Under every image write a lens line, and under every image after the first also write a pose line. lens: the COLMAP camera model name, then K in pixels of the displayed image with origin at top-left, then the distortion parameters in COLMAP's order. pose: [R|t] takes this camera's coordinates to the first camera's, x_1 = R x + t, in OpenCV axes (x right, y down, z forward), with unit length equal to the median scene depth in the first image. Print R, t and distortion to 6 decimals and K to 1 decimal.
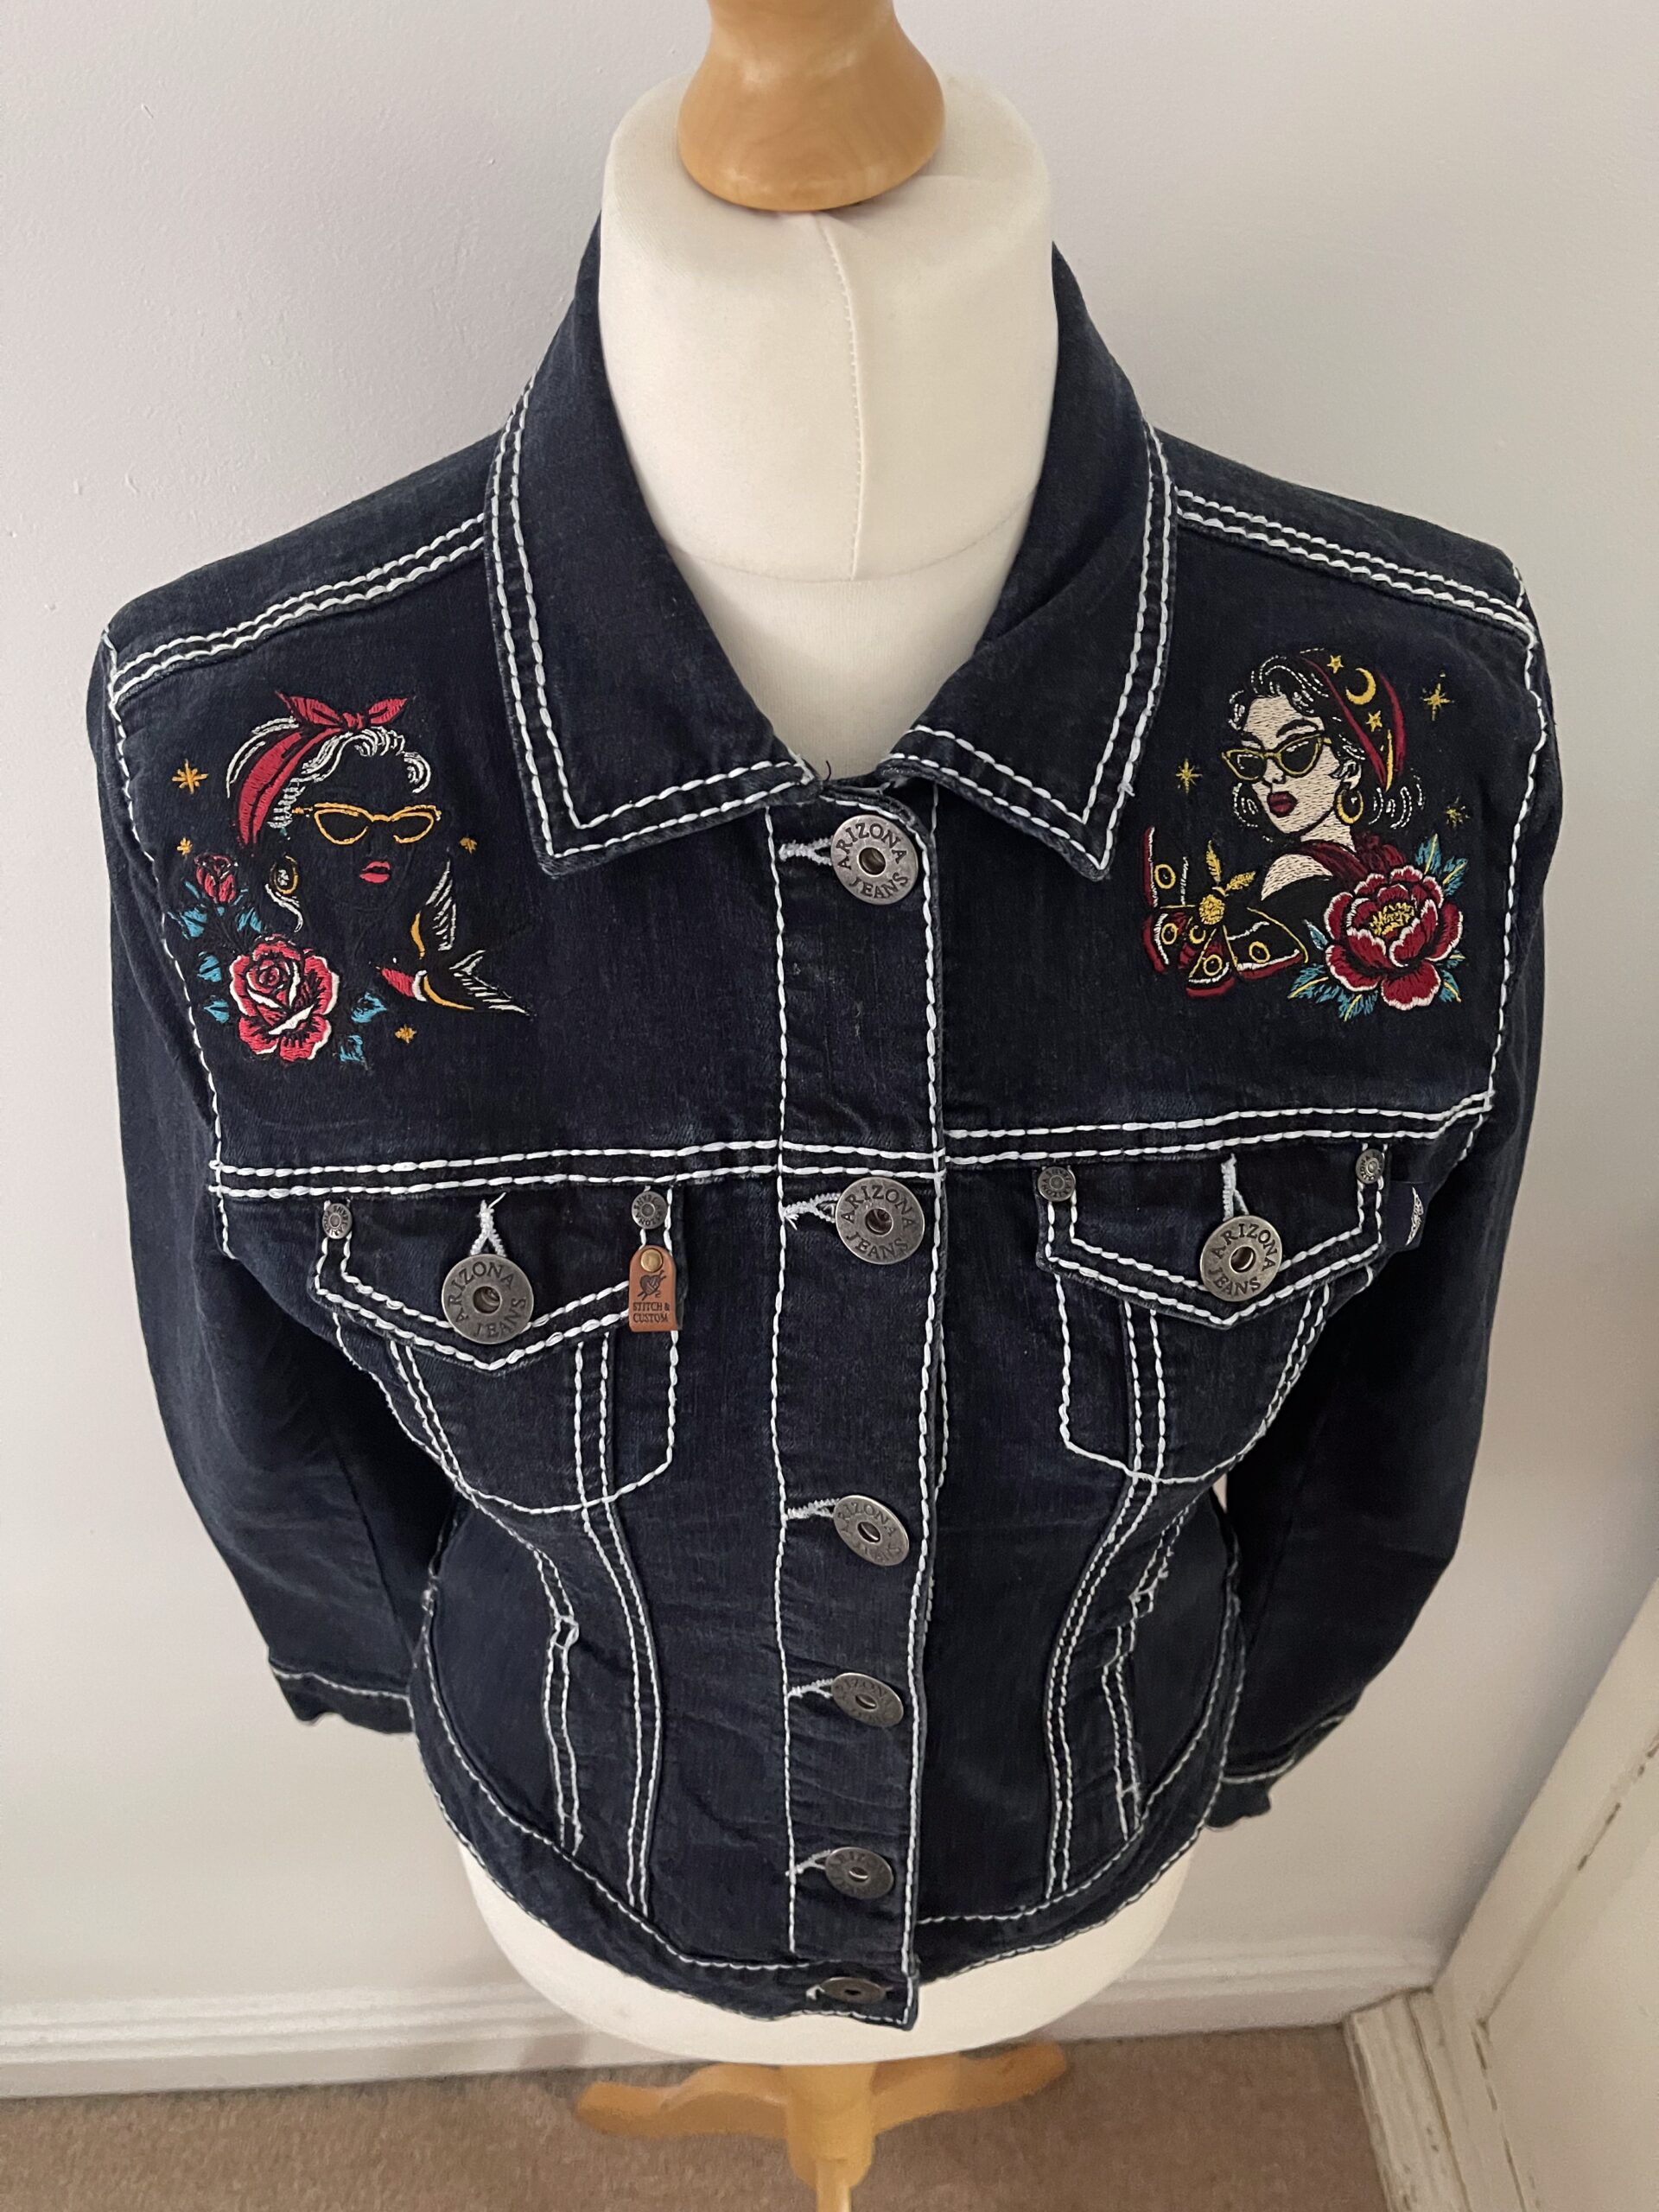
lens RADIAL K [[1942.2, 0, 832.9], [0, 1942.2, 1097.0], [0, 0, 1]] dist [0.026551, -0.066872]
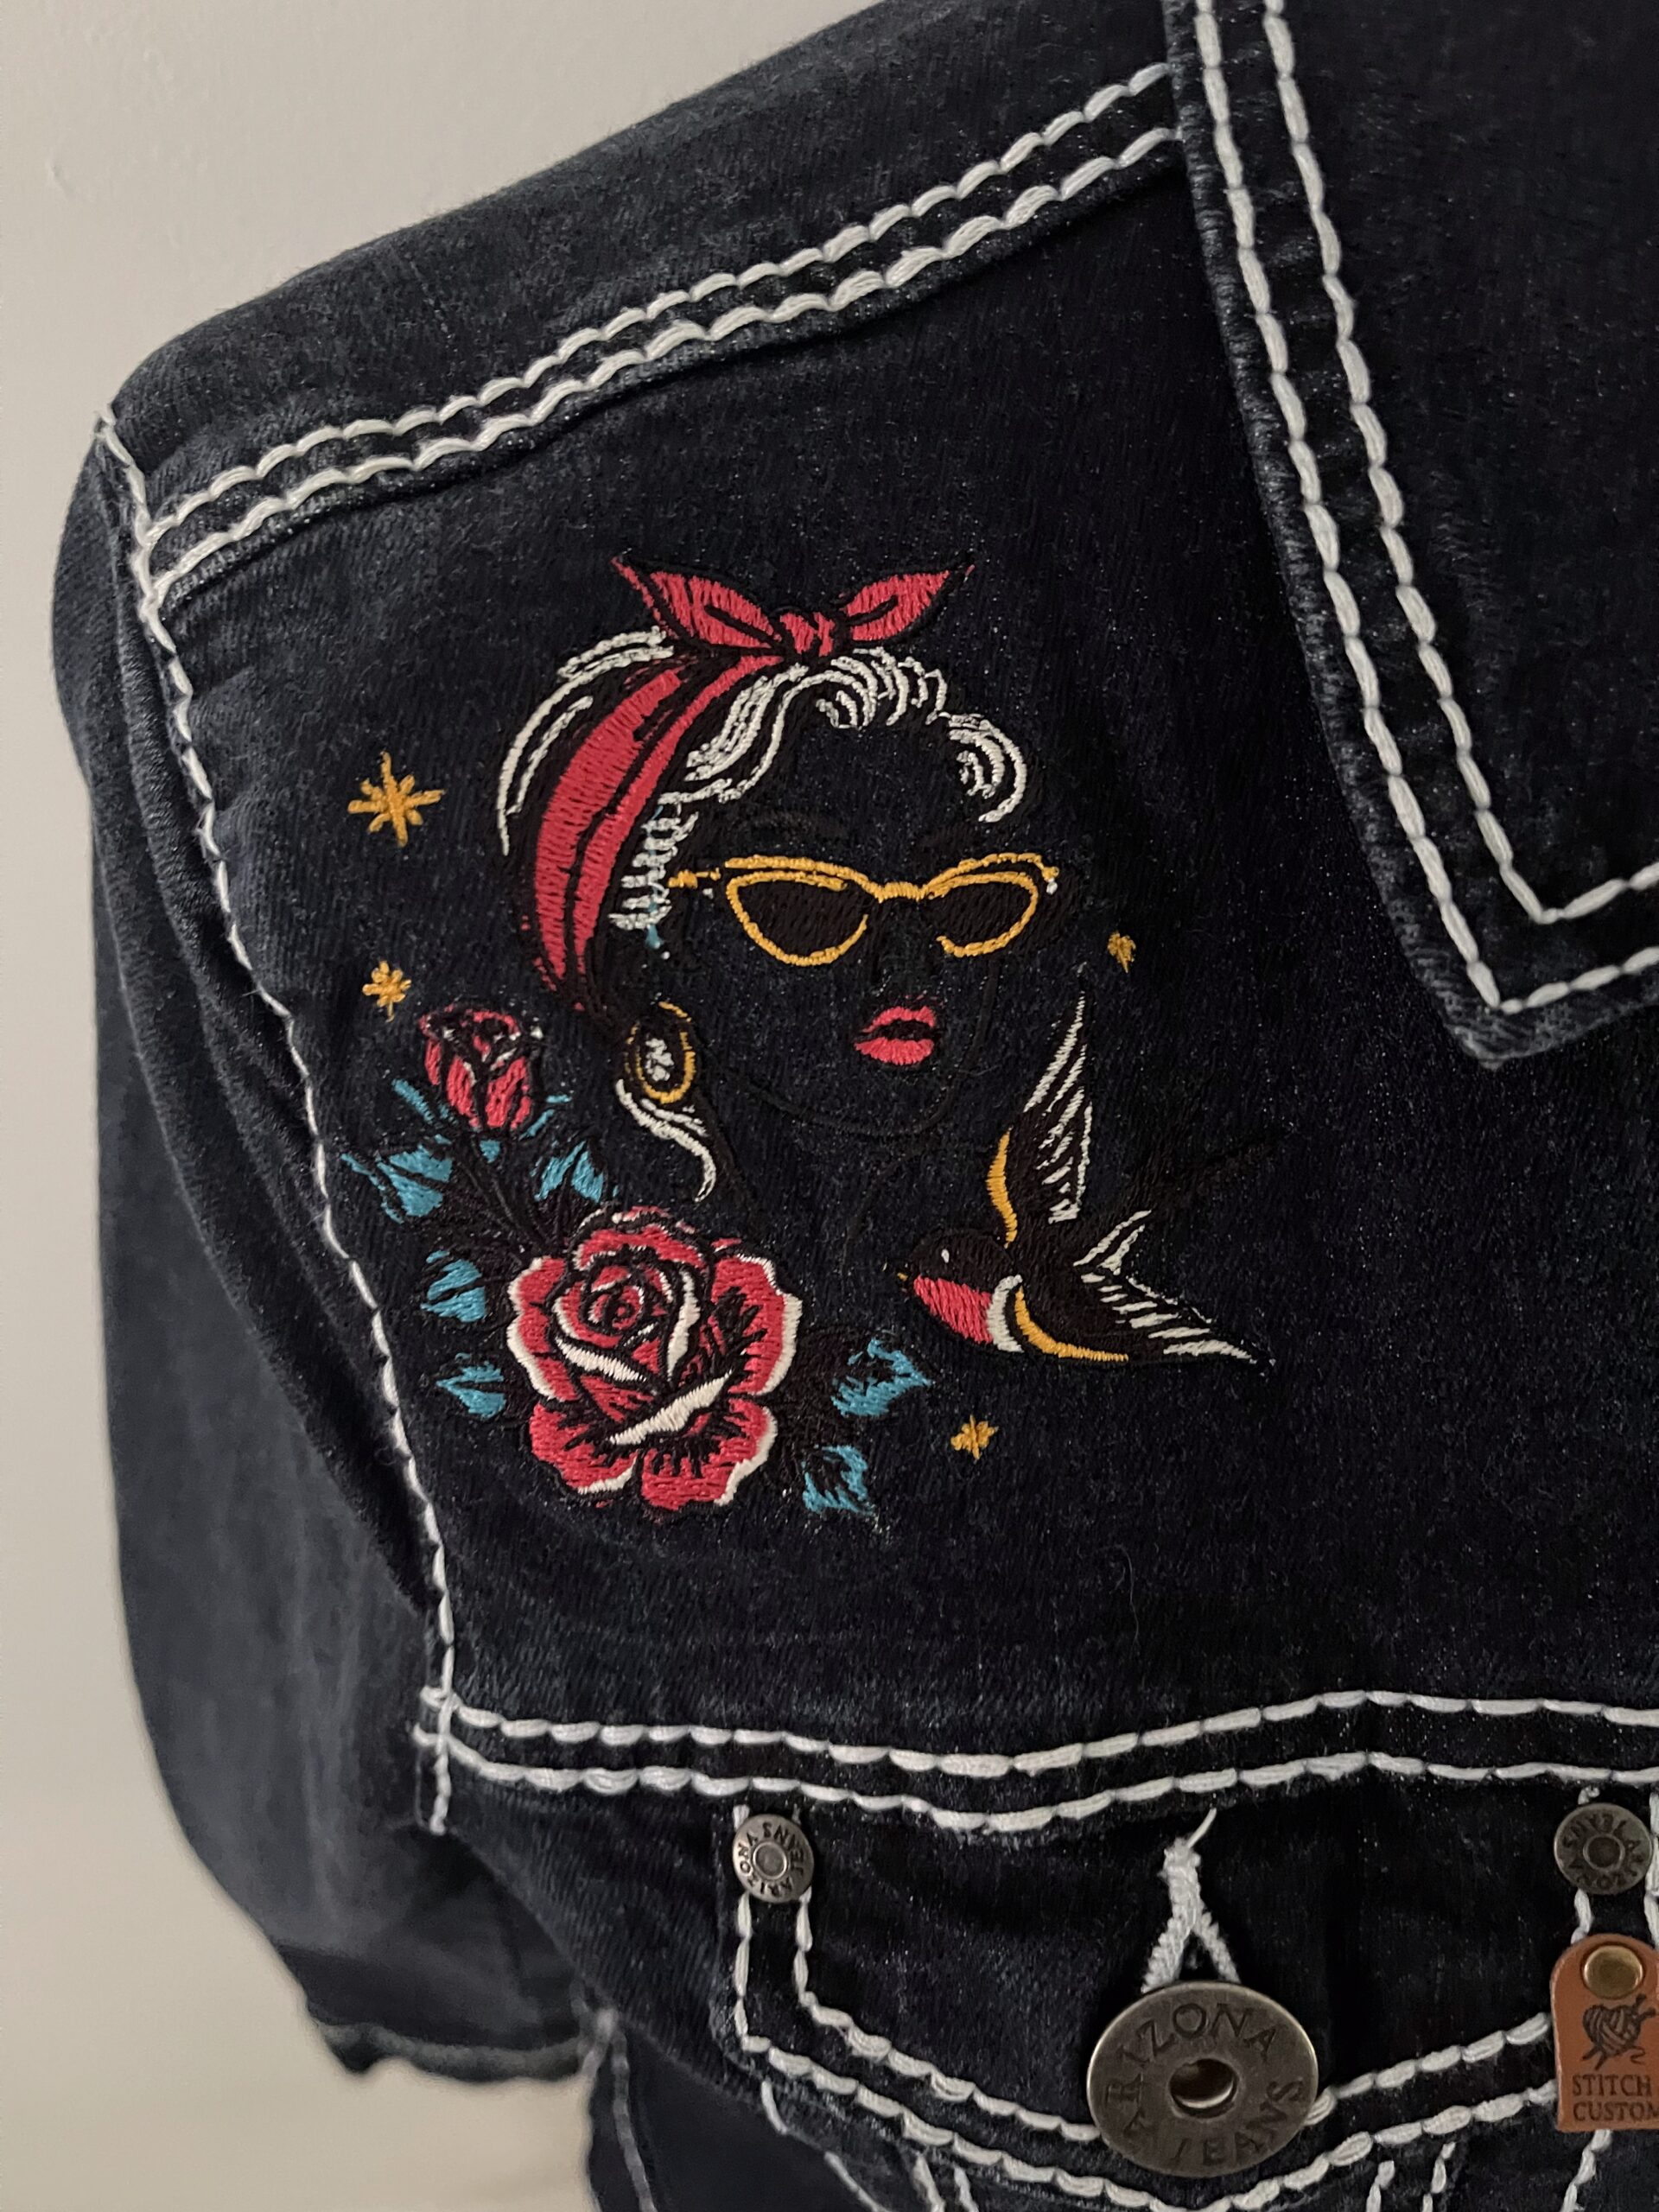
lens RADIAL K [[1942.2, 0, 823.9], [0, 1942.2, 1113.0], [0, 0, 1]] dist [0.026551, -0.066872]
pose [[0.996449, -0.042425, 0.072725, -0.272747], [0.038030, 0.997426, 0.060793, -0.121639], [-0.075117, -0.057812, 0.995497, 0.608261]]
